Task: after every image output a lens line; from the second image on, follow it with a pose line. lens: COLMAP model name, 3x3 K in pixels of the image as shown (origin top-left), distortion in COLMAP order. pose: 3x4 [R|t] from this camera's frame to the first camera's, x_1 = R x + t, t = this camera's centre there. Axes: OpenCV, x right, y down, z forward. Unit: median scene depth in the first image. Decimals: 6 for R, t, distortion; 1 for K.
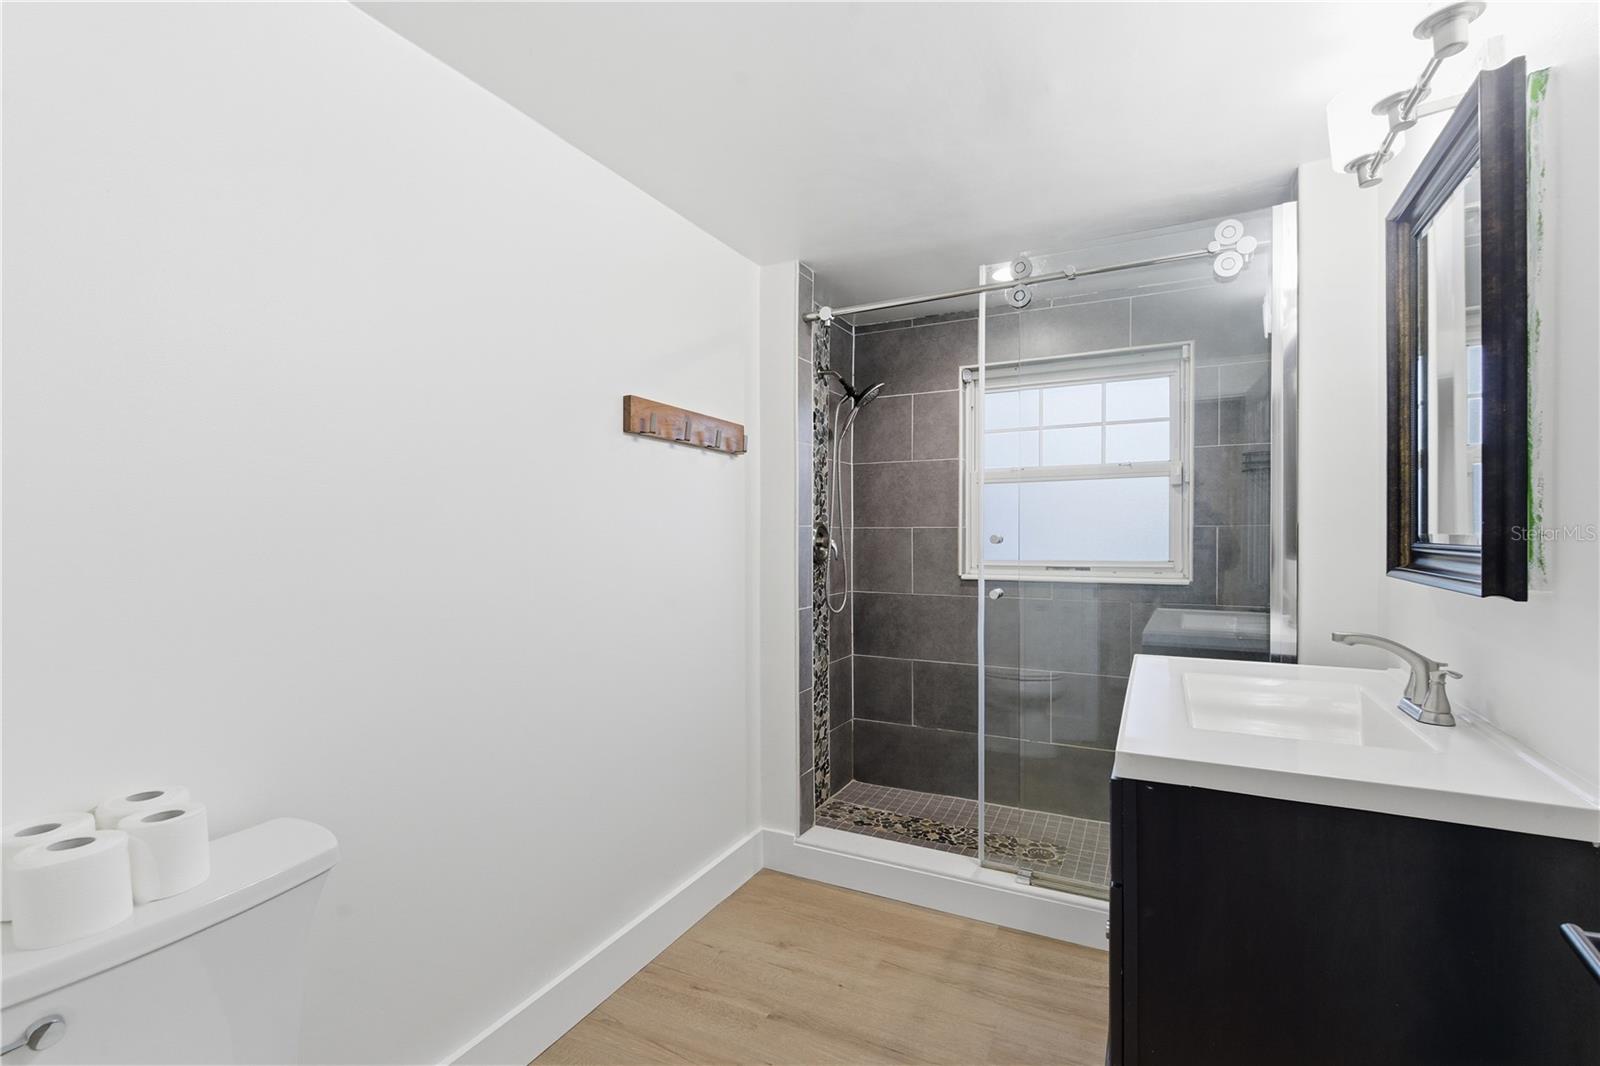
lens RADIAL K [[727.8, 0, 802.0], [0, 727.8, 538.0], [0, 0, 1]] dist [-0.000426, -0.001016]
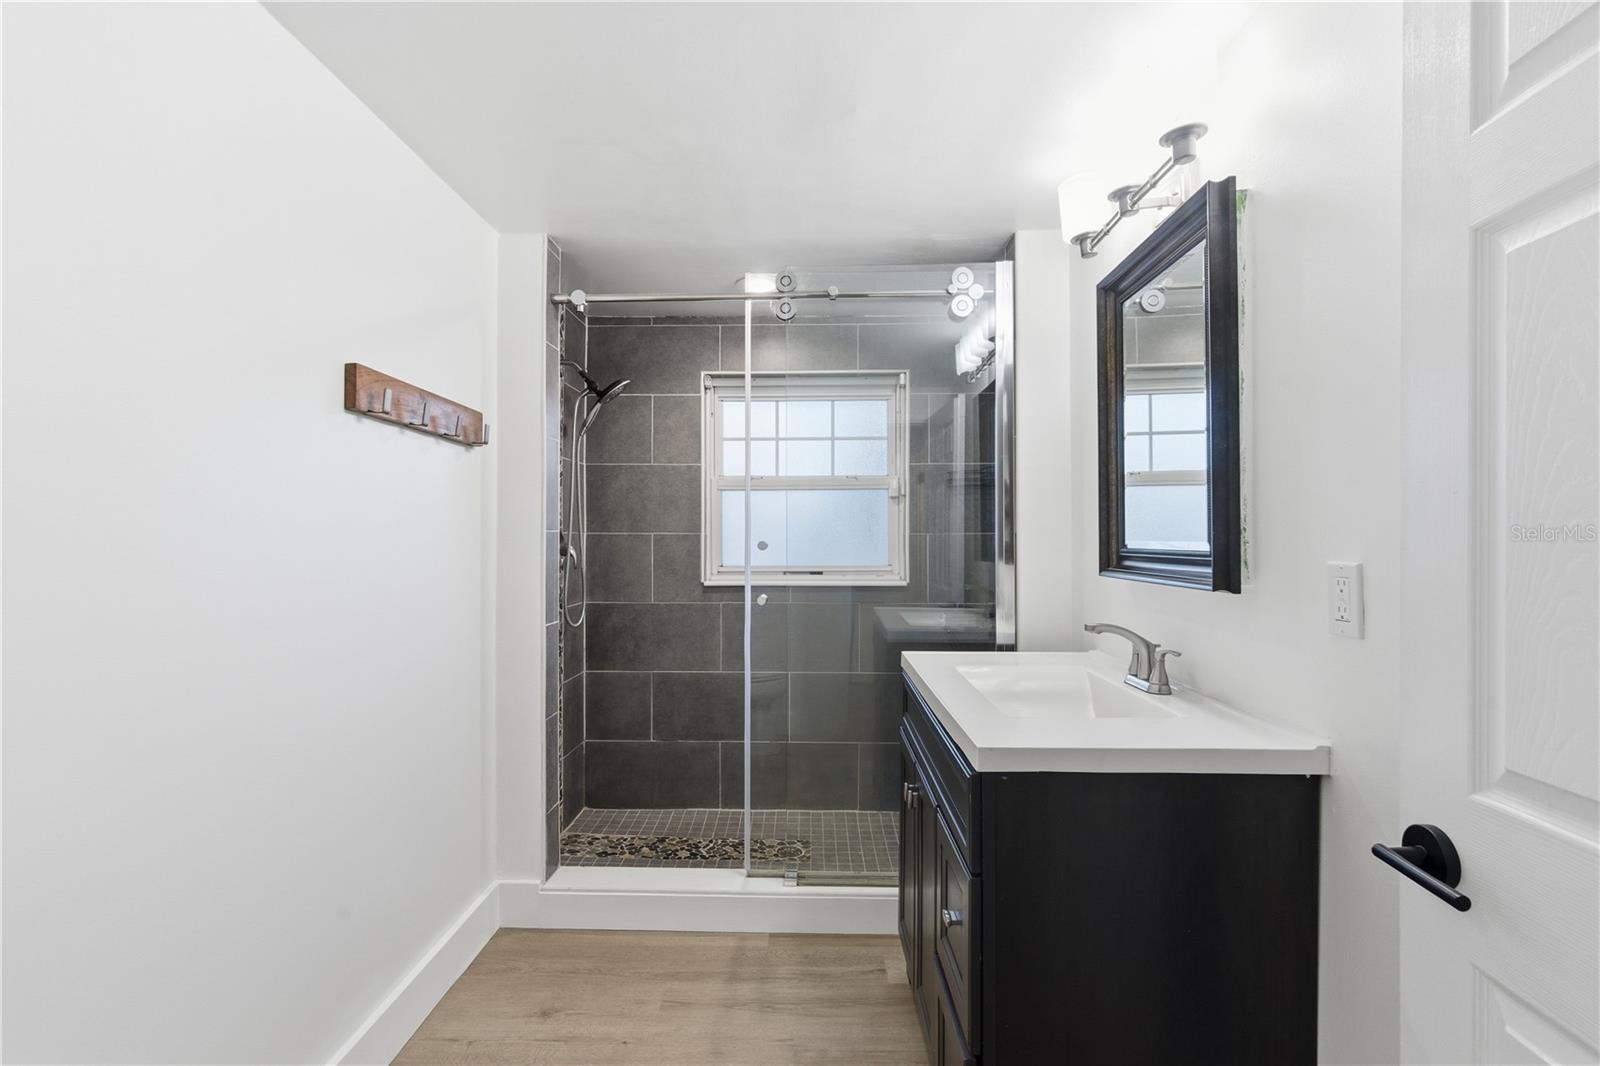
lens RADIAL K [[723.0, 0, 794.0], [0, 723.0, 532.8], [0, 0, 1]] dist [0.001076, -0.000555]
pose [[0.901145, 0.006899, 0.433463, -0.124899], [-0.000069, 0.999876, -0.015770, -0.000367], [-0.433518, 0.014181, 0.901033, 0.079401]]
